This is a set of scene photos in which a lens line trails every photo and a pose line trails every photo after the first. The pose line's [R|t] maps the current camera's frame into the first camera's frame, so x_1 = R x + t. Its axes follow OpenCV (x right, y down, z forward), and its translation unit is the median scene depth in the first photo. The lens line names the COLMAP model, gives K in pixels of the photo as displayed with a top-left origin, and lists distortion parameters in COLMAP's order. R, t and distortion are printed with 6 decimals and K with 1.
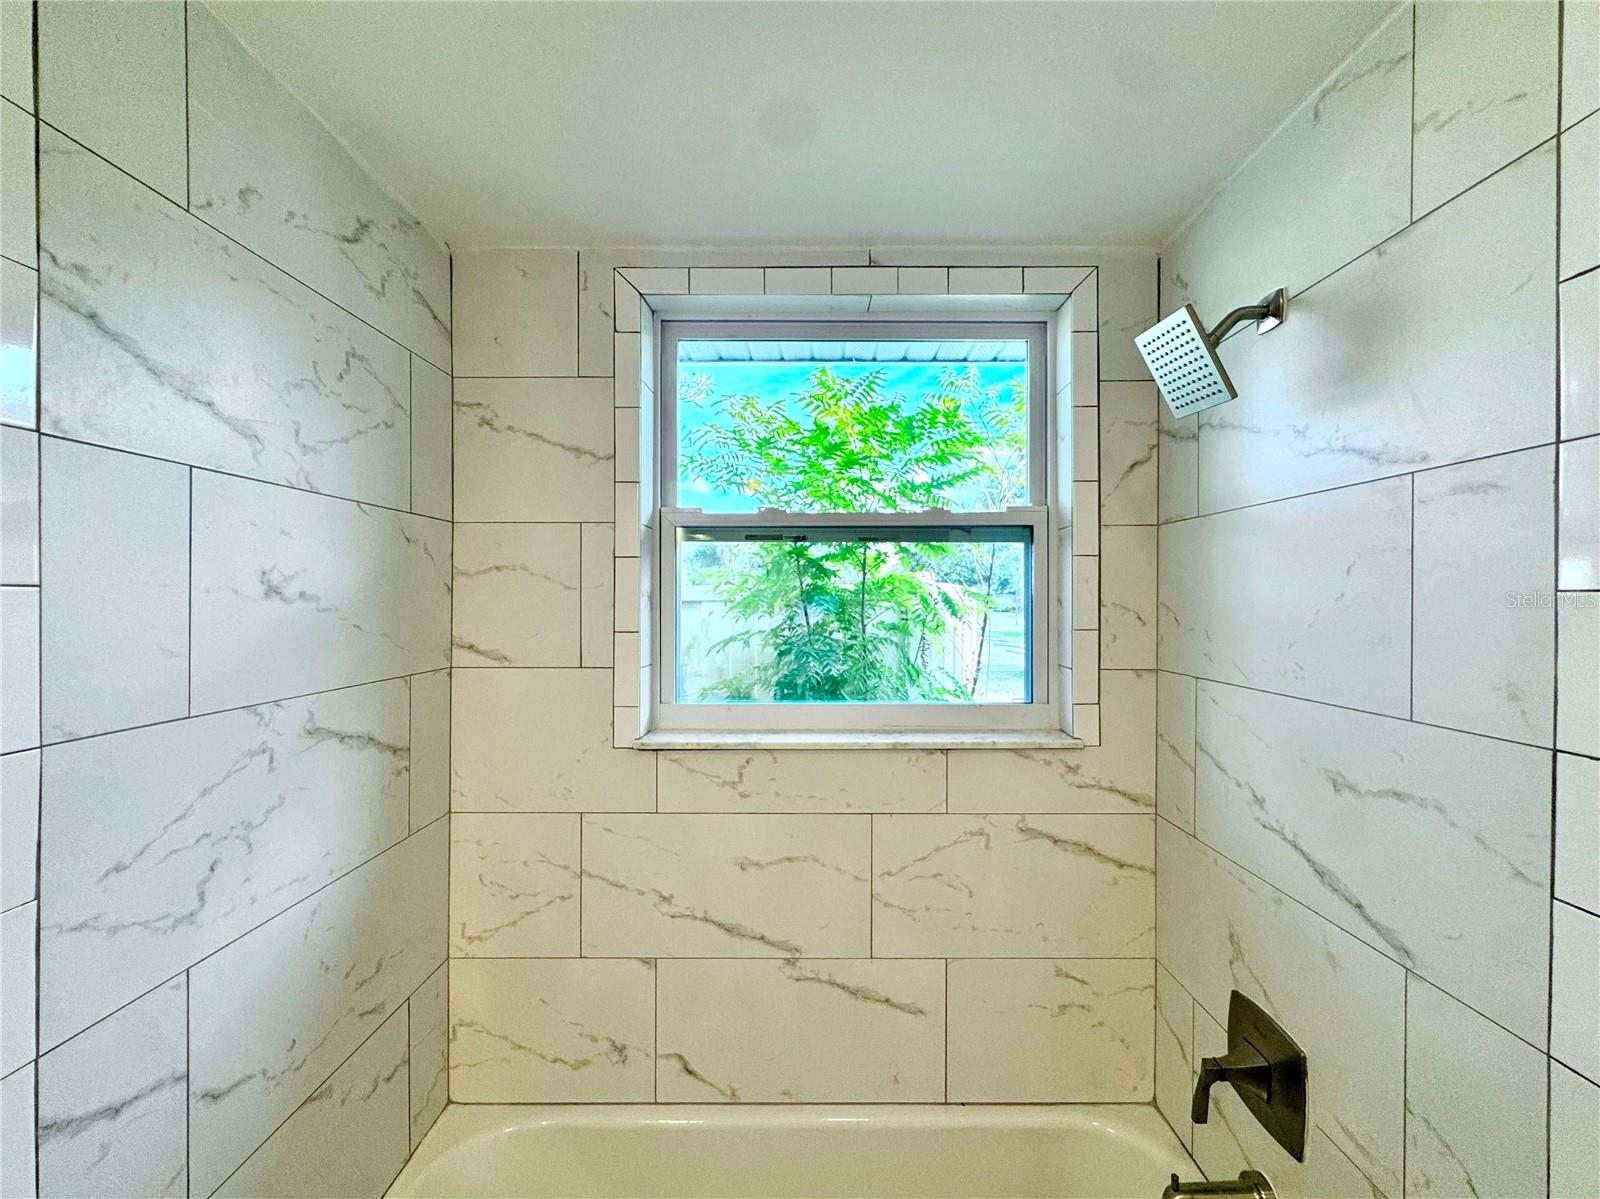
lens RADIAL K [[644.2, 0, 800.7], [0, 644.2, 597.2], [0, 0, 1]] dist [-0.004192, 0.001175]
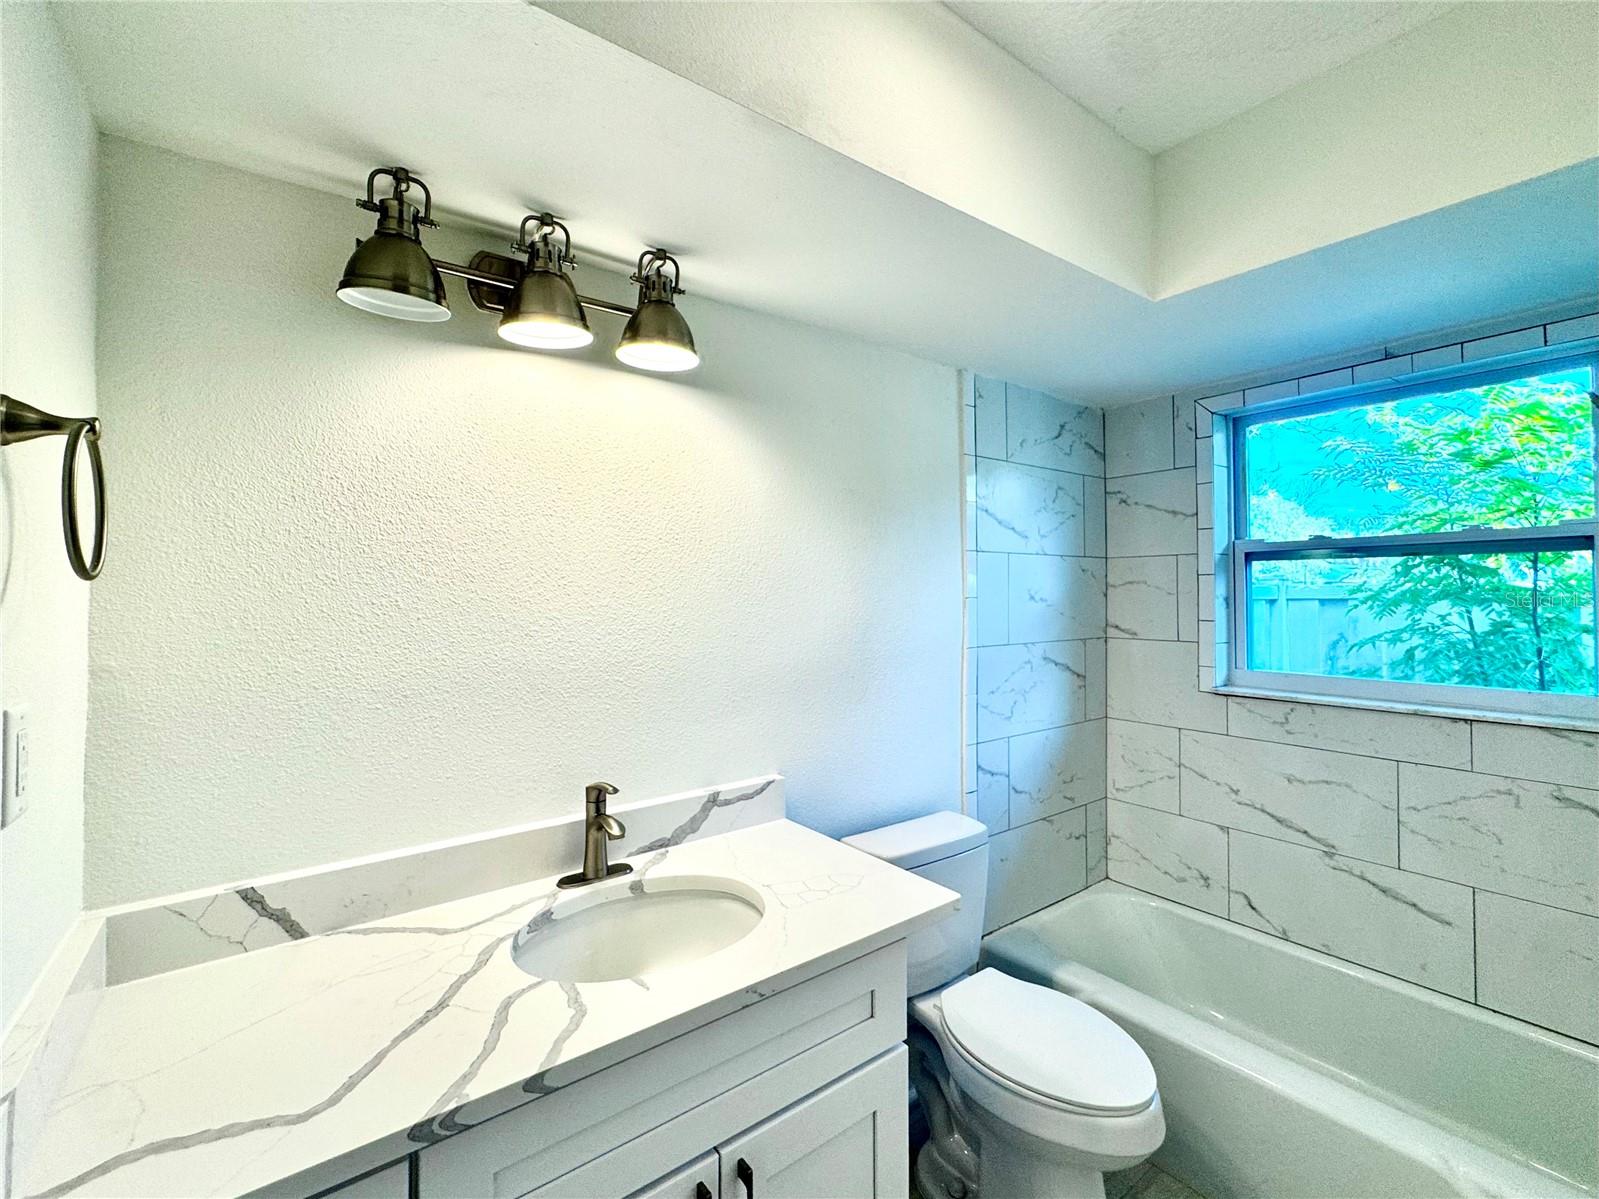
lens RADIAL K [[716.3, 0, 809.9], [0, 716.3, 588.3], [0, 0, 1]] dist [-0.003766, -0.000032]
pose [[0.594785, -0.009412, -0.803830, 0.587026], [0.006369, 0.999955, -0.006996, -0.021561], [0.803860, -0.000958, 0.594818, -0.879681]]
